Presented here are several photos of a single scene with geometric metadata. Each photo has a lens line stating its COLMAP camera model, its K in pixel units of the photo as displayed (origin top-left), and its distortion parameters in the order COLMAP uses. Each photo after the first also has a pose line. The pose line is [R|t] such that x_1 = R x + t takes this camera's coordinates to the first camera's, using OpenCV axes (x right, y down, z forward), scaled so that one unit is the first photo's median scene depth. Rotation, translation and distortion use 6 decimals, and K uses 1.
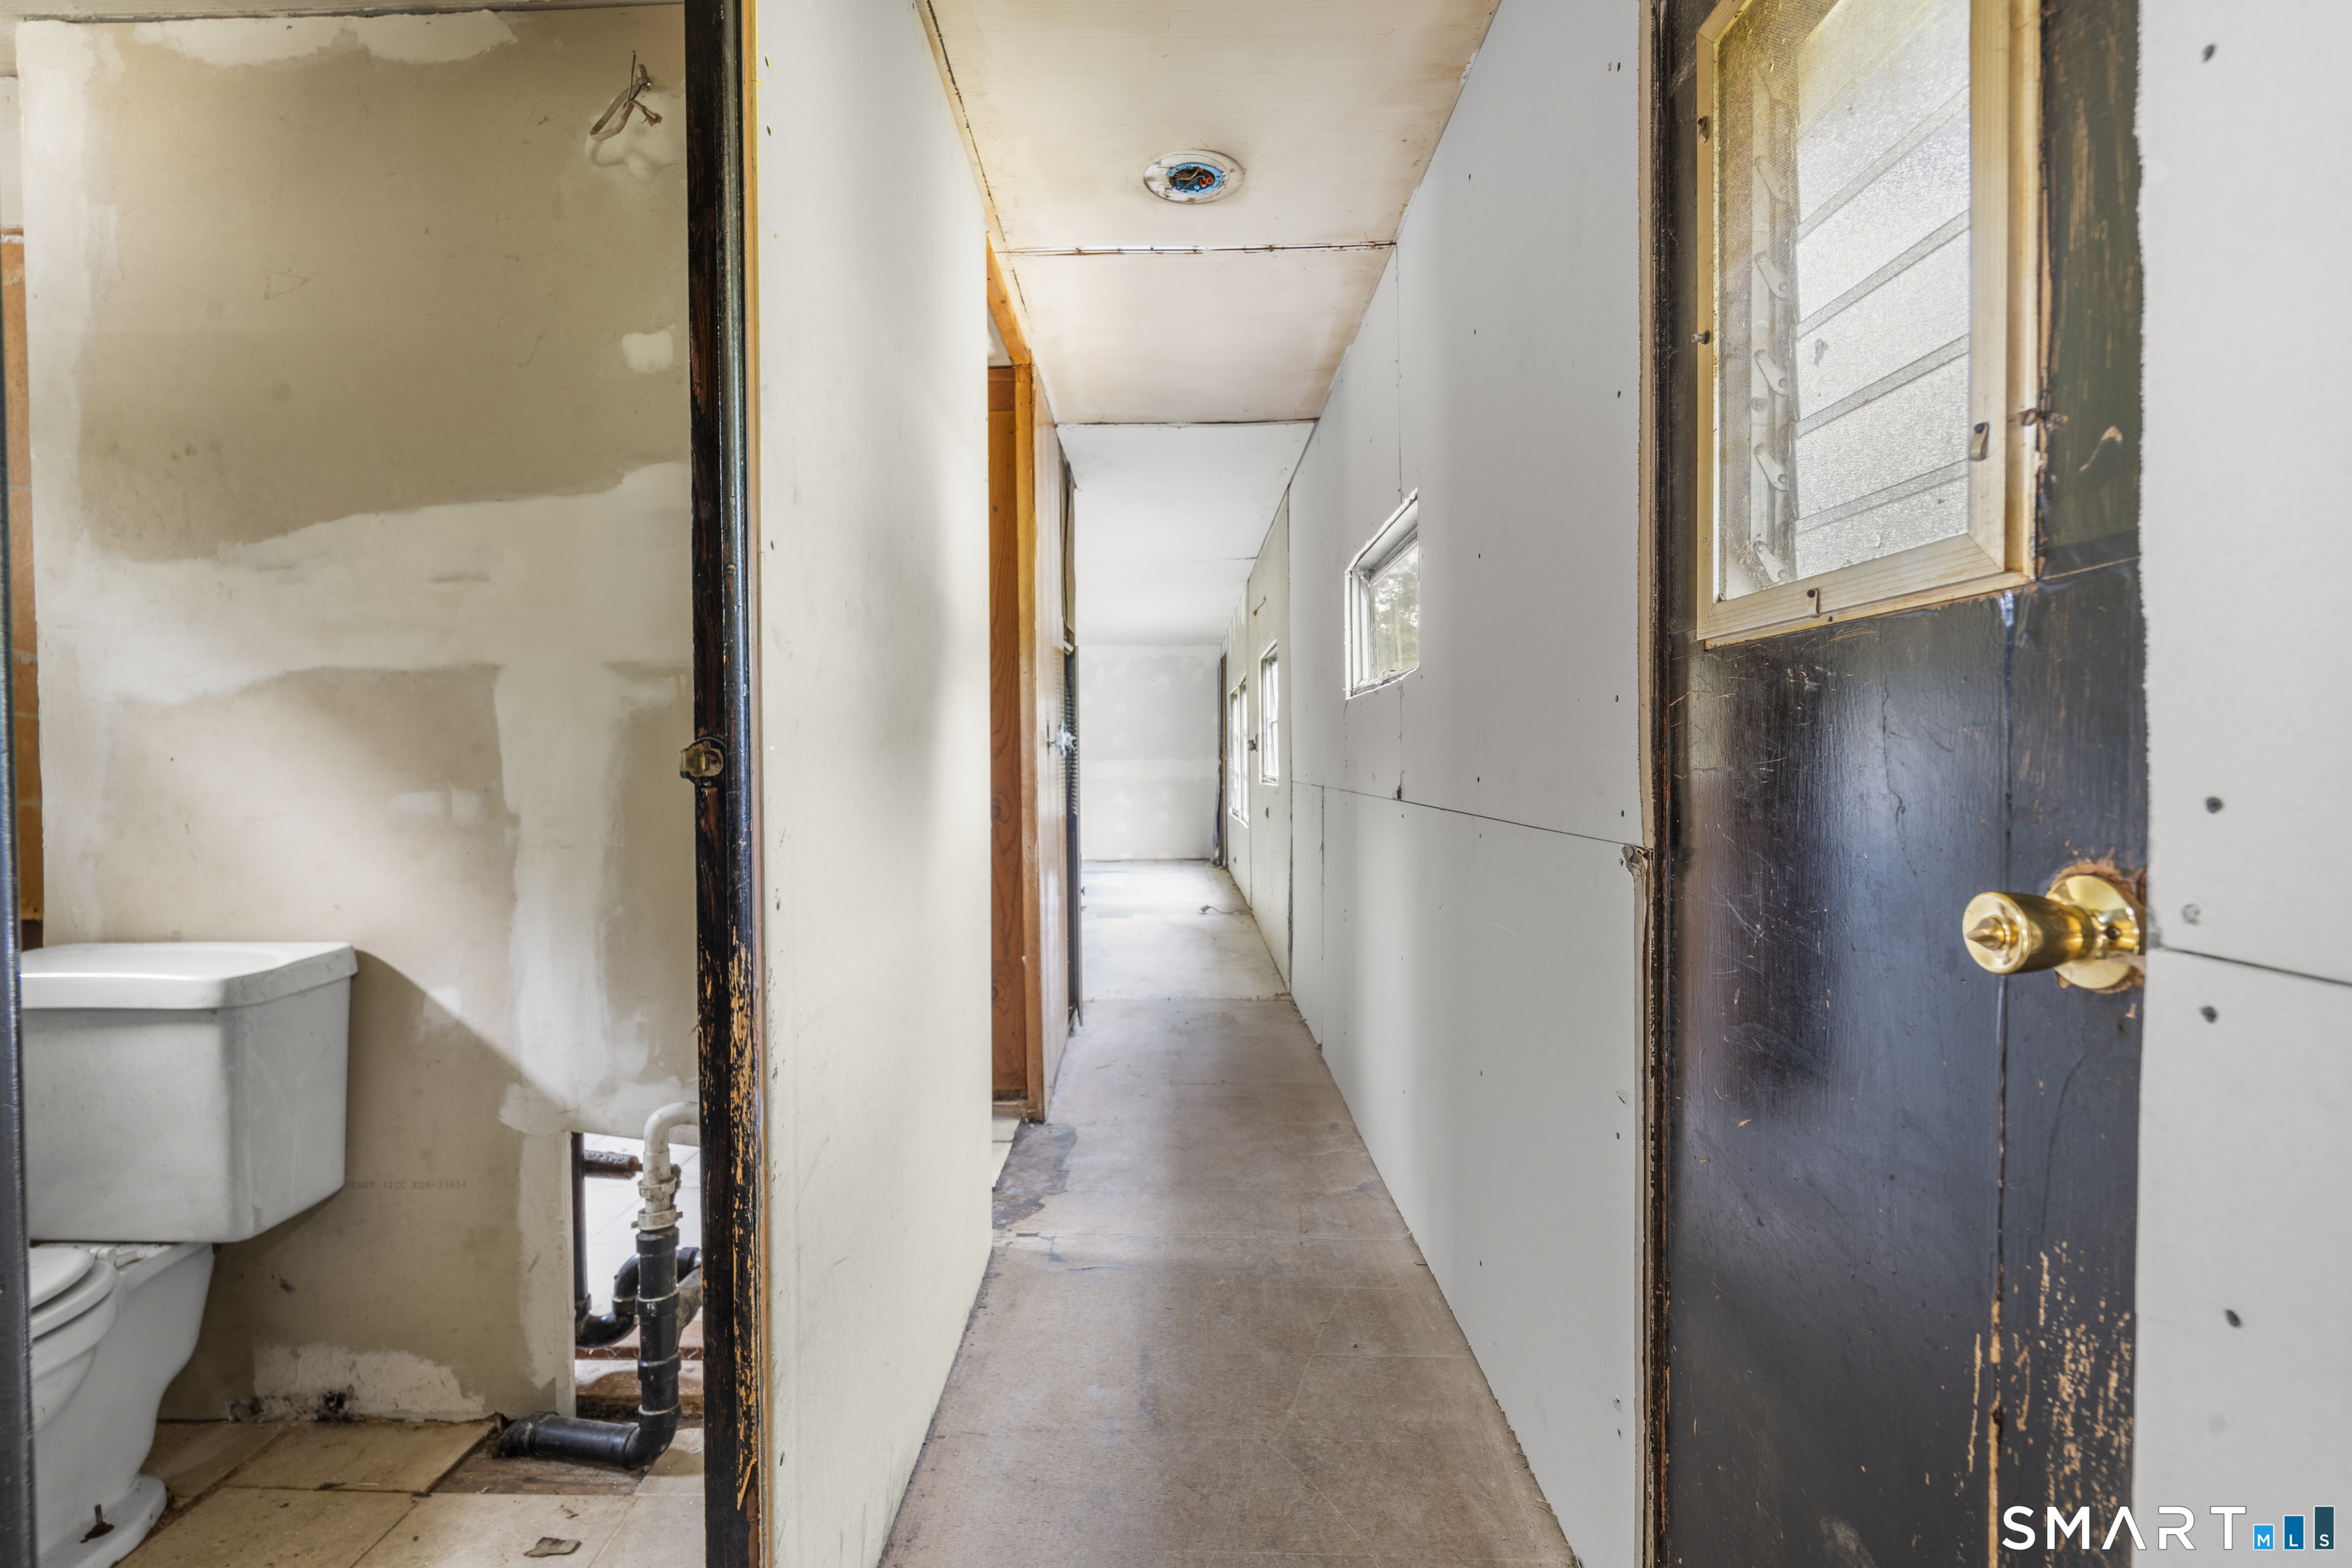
lens RADIAL K [[1069.6, 0, 1144.0], [0, 1069.6, 783.6], [0, 0, 1]] dist [-0.001165, 0.001452]
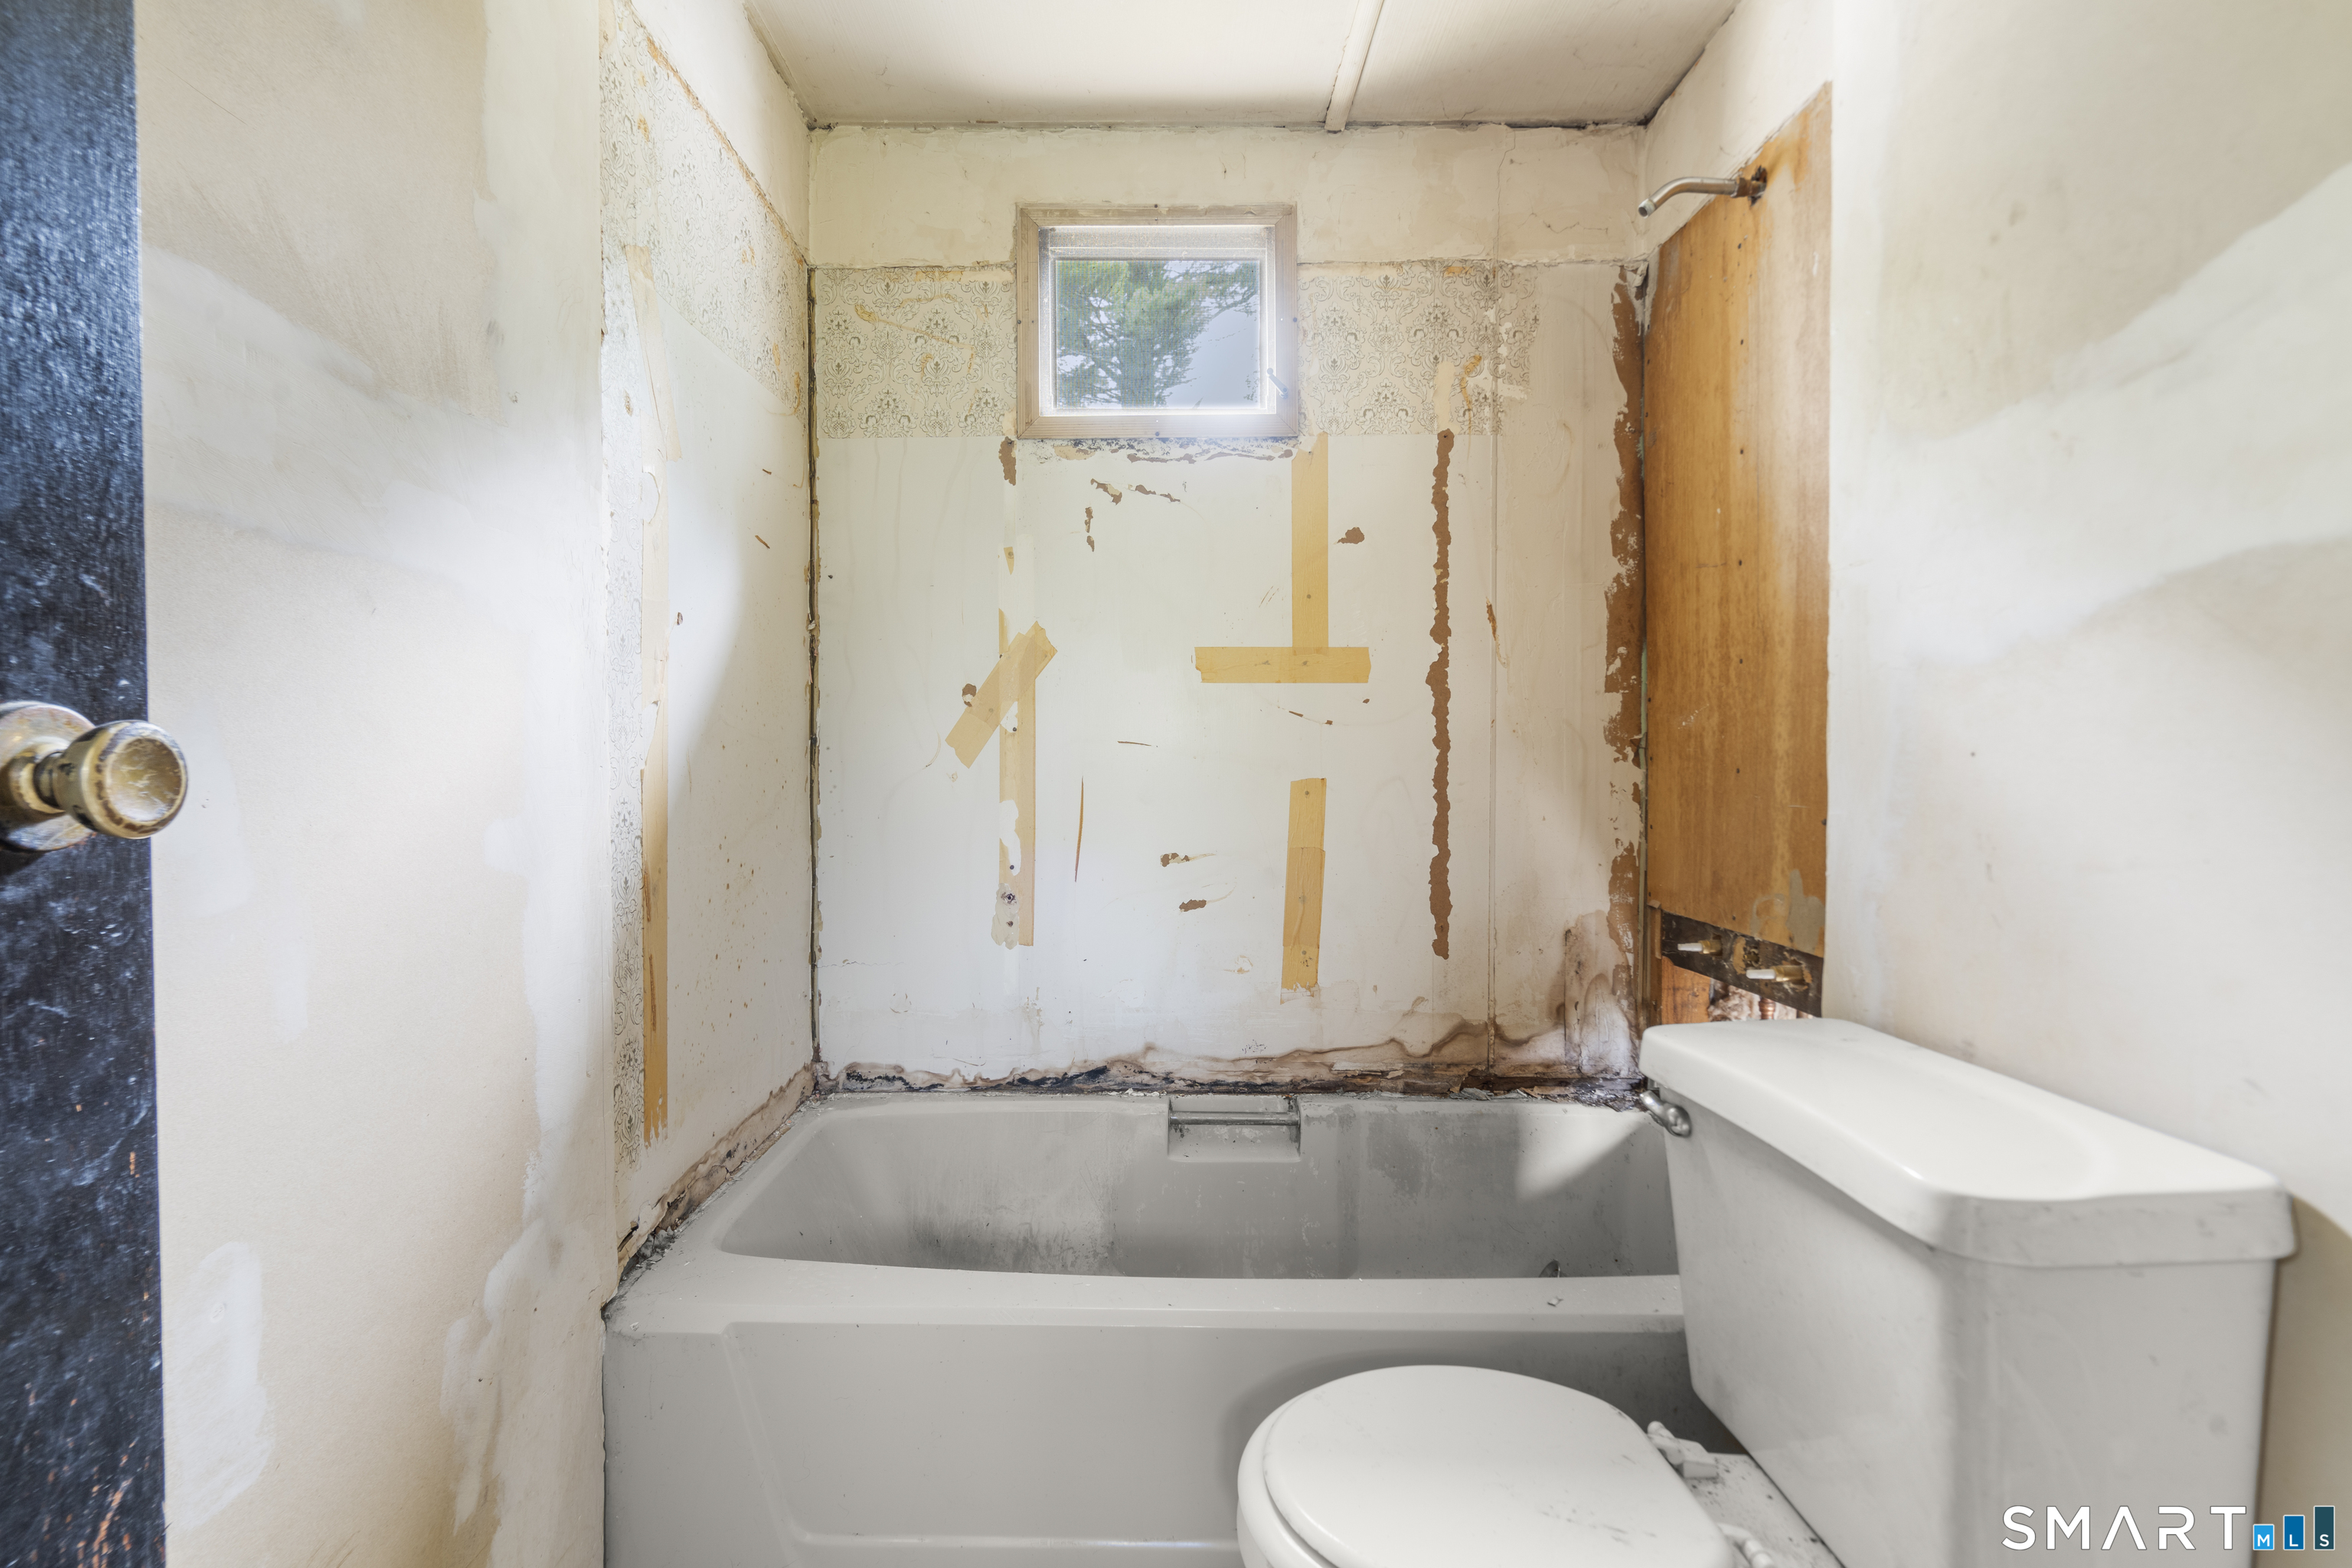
lens RADIAL K [[1081.1, 0, 1172.9], [0, 1081.1, 773.9], [0, 0, 1]] dist [0.025022, 0.000255]
pose [[0.034828, 0.015169, -0.999278, -0.311811], [-0.019621, 0.999702, 0.014492, -0.011405], [0.999201, 0.019102, 0.035116, 0.532827]]
